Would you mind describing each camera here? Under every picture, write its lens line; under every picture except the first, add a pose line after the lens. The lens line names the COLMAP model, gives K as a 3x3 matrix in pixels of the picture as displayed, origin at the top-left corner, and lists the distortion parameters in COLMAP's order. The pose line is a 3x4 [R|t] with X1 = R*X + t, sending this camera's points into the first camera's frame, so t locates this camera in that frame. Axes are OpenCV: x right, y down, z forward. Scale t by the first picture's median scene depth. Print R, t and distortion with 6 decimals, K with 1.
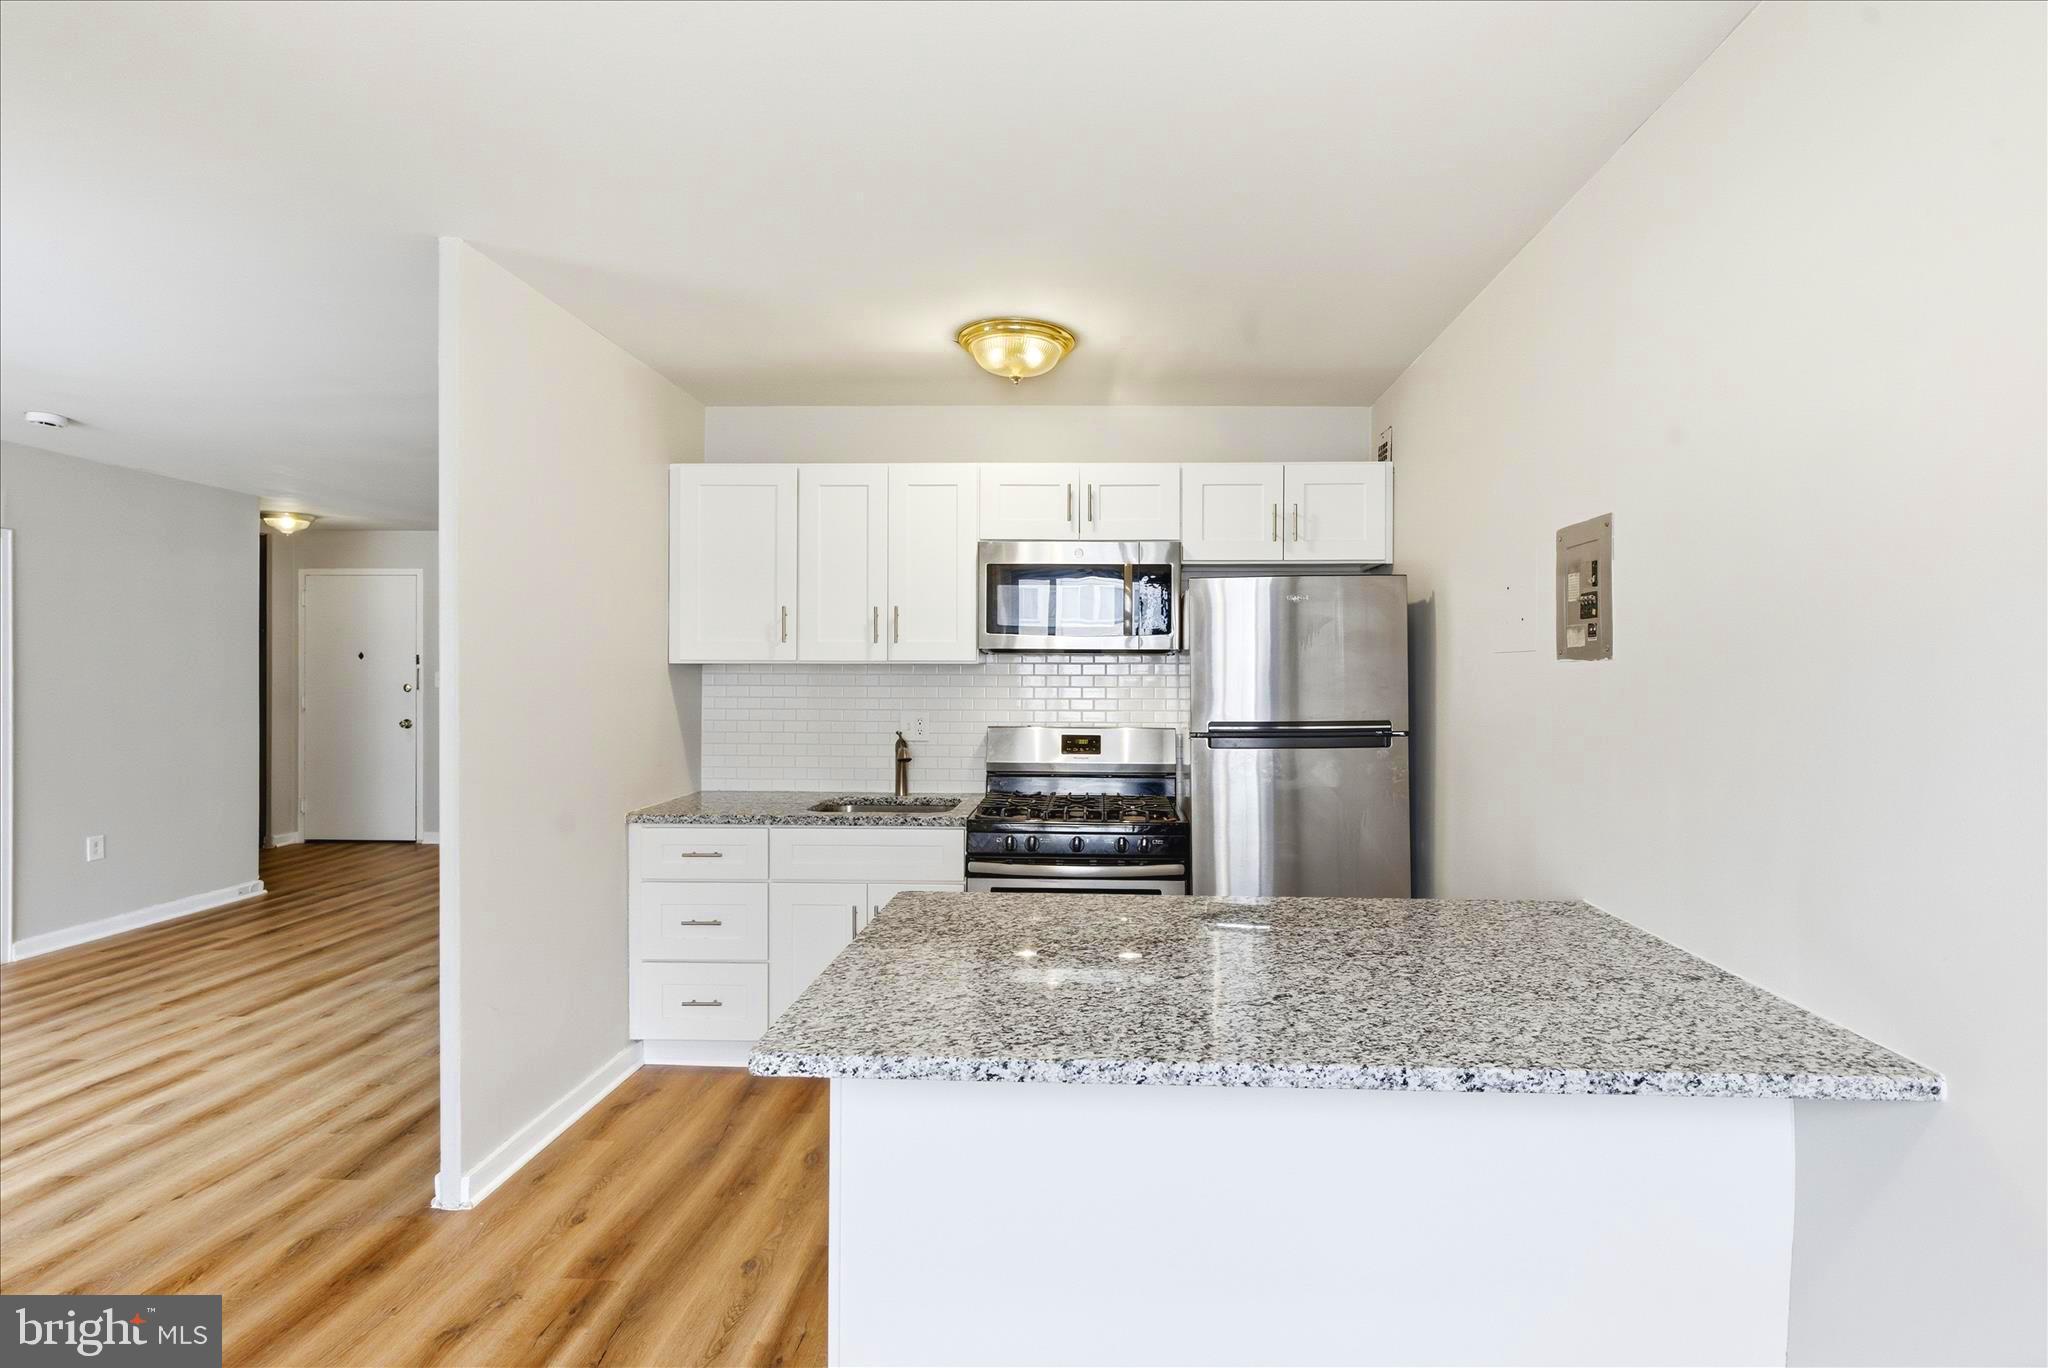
lens RADIAL K [[965.6, 0, 1071.9], [0, 965.6, 667.4], [0, 0, 1]] dist [-0.001864, -0.000112]
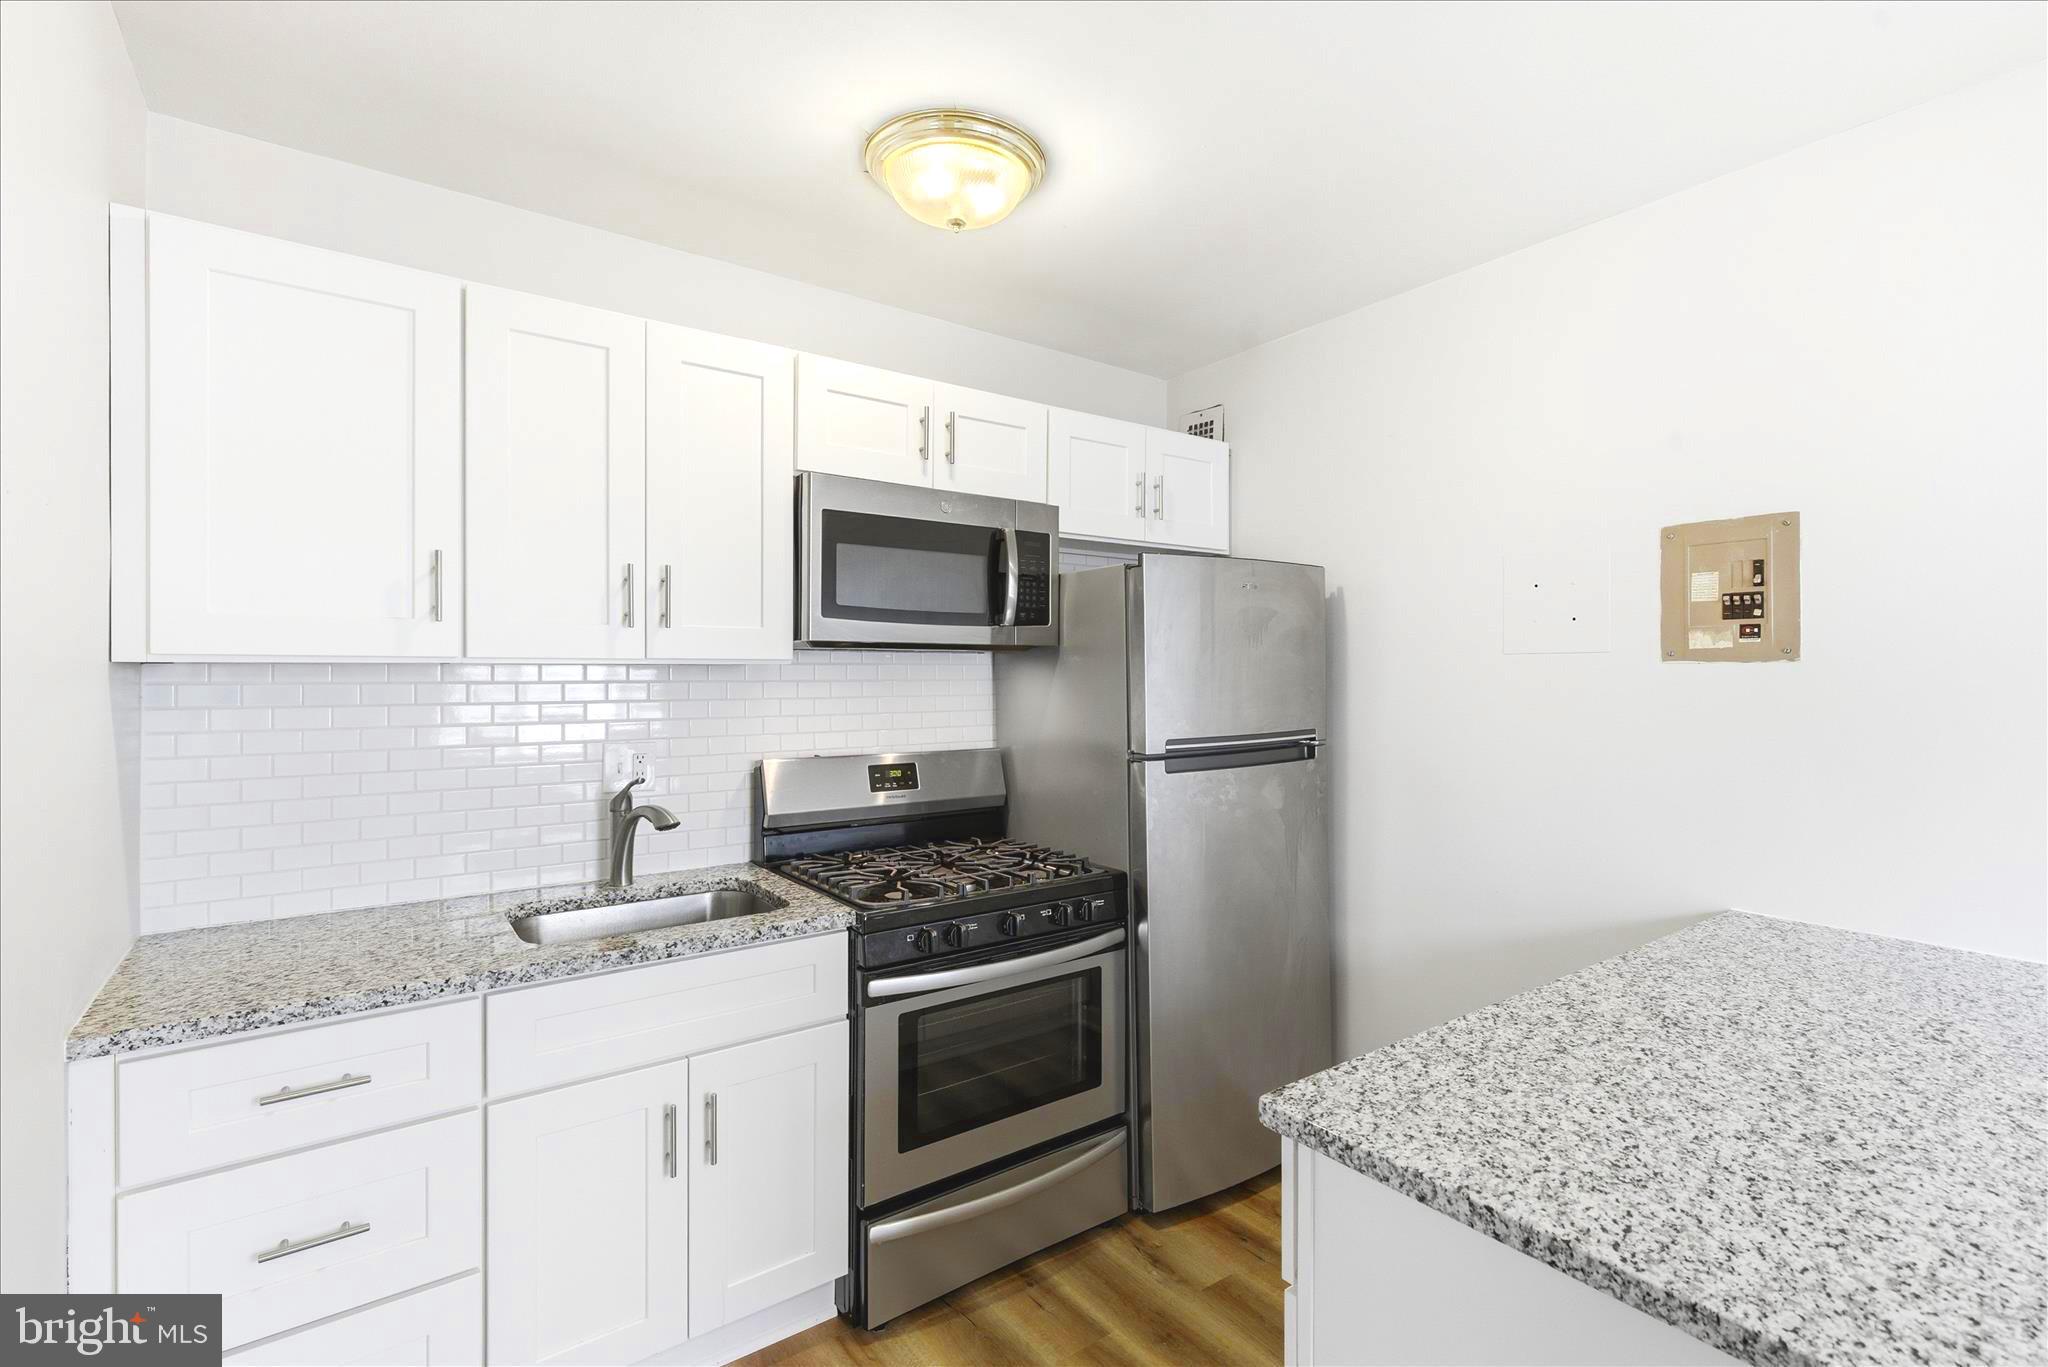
lens RADIAL K [[945.6, 0, 1031.1], [0, 945.6, 676.1], [0, 0, 1]] dist [-0.000676, -0.000346]
pose [[0.783259, -0.005969, 0.621667, -0.397059], [0.000721, 0.999962, 0.008694, -0.001521], [-0.621695, -0.006361, 0.783234, 0.452643]]
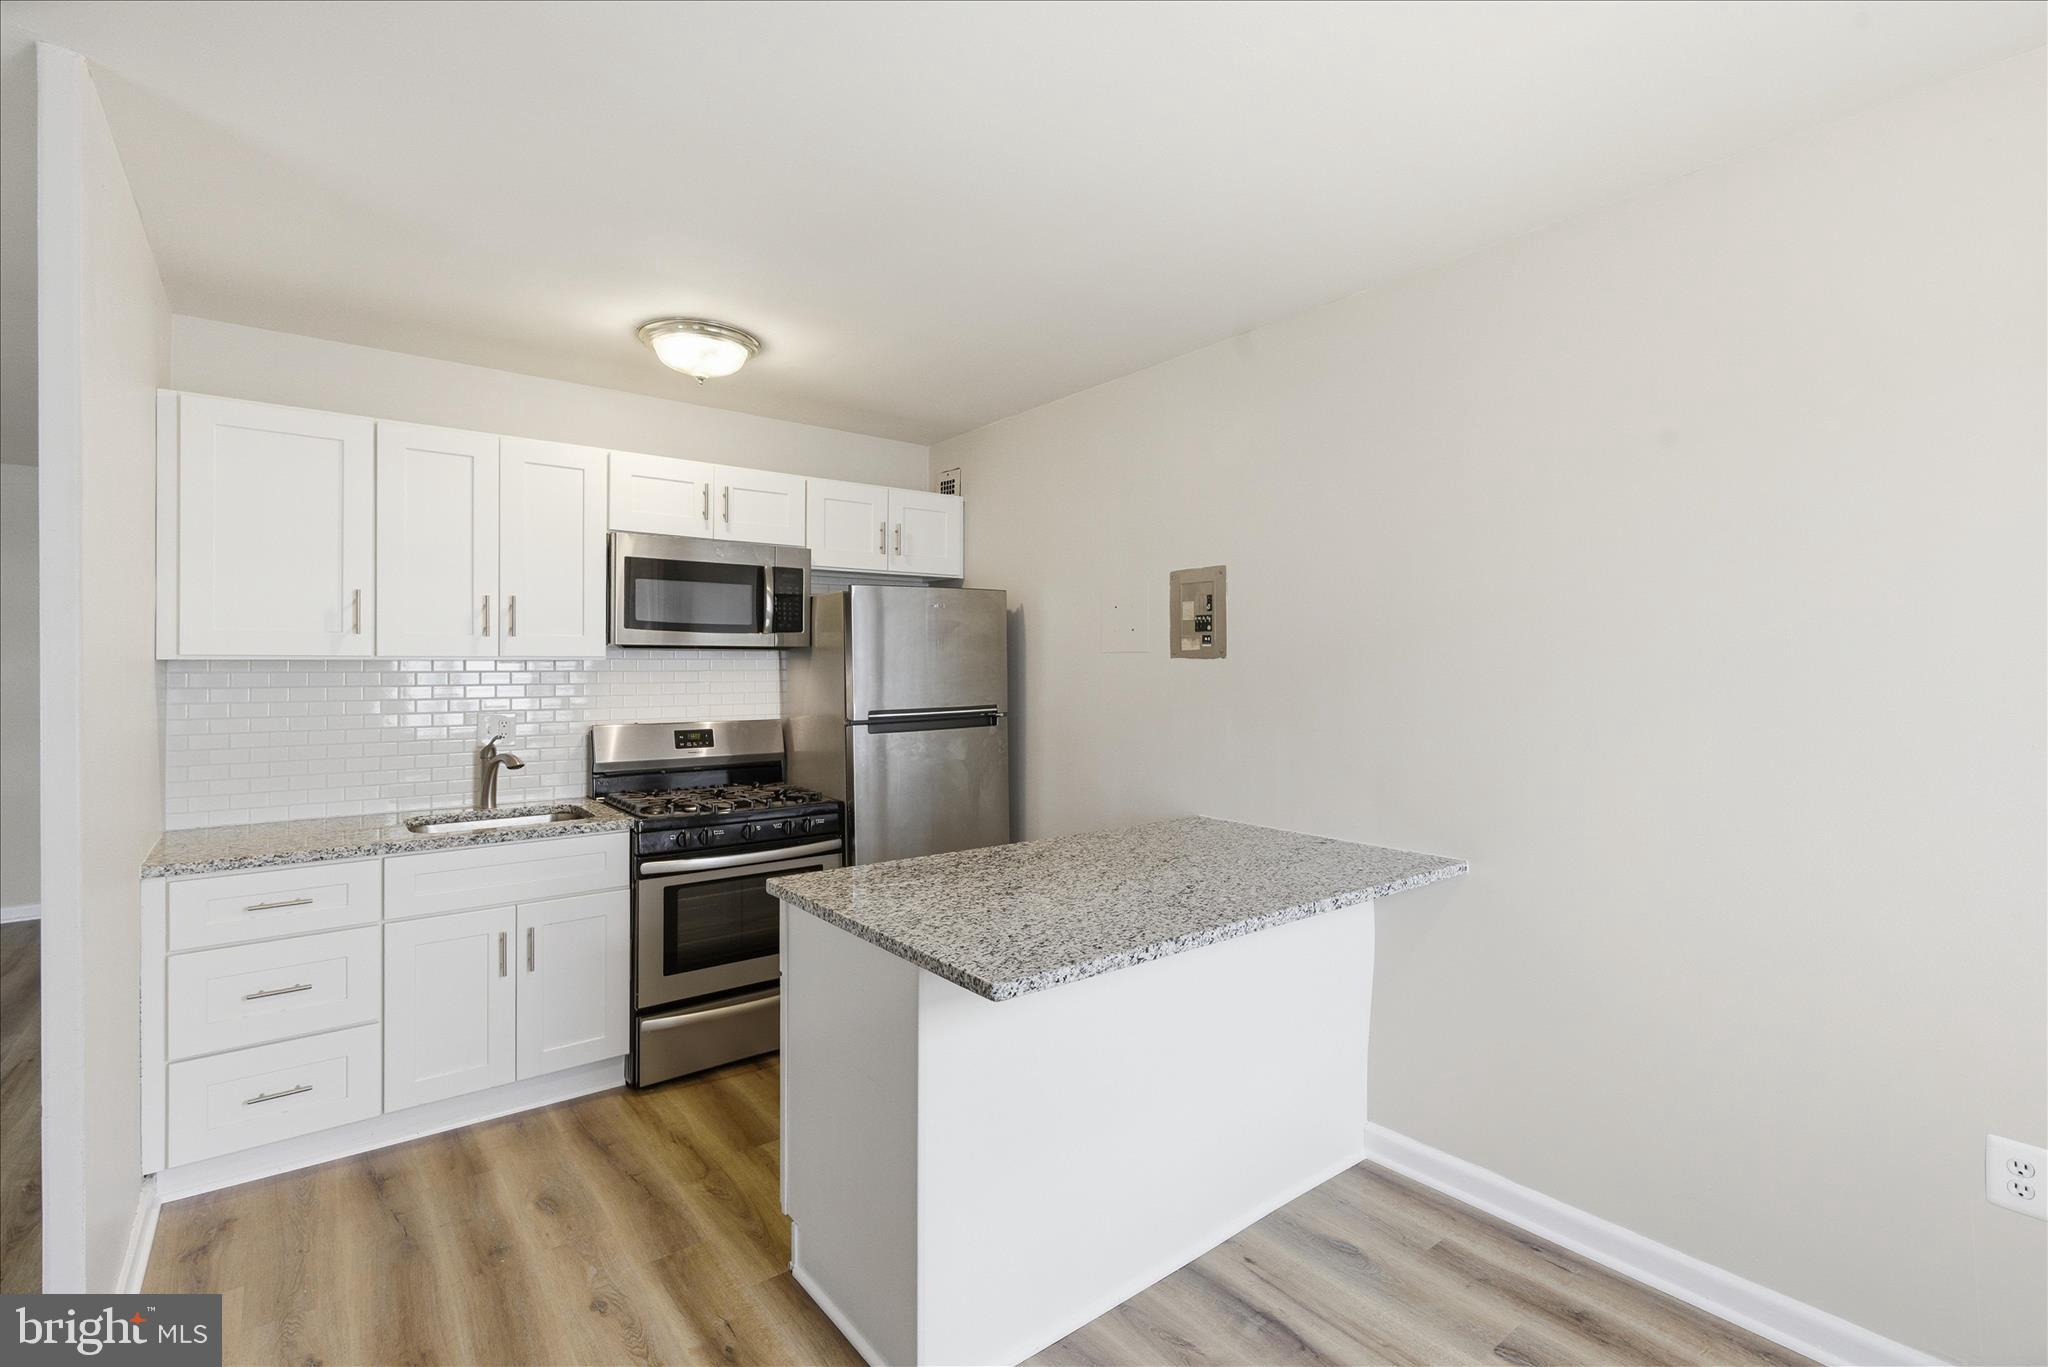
lens RADIAL K [[939.7, 0, 1031.4], [0, 939.7, 663.6], [0, 0, 1]] dist [-0.001403, -0.000329]
pose [[0.762107, -0.003573, 0.647441, -0.413561], [0.000661, 0.999989, 0.004741, -0.004727], [-0.647451, -0.003186, 0.762101, 0.025186]]
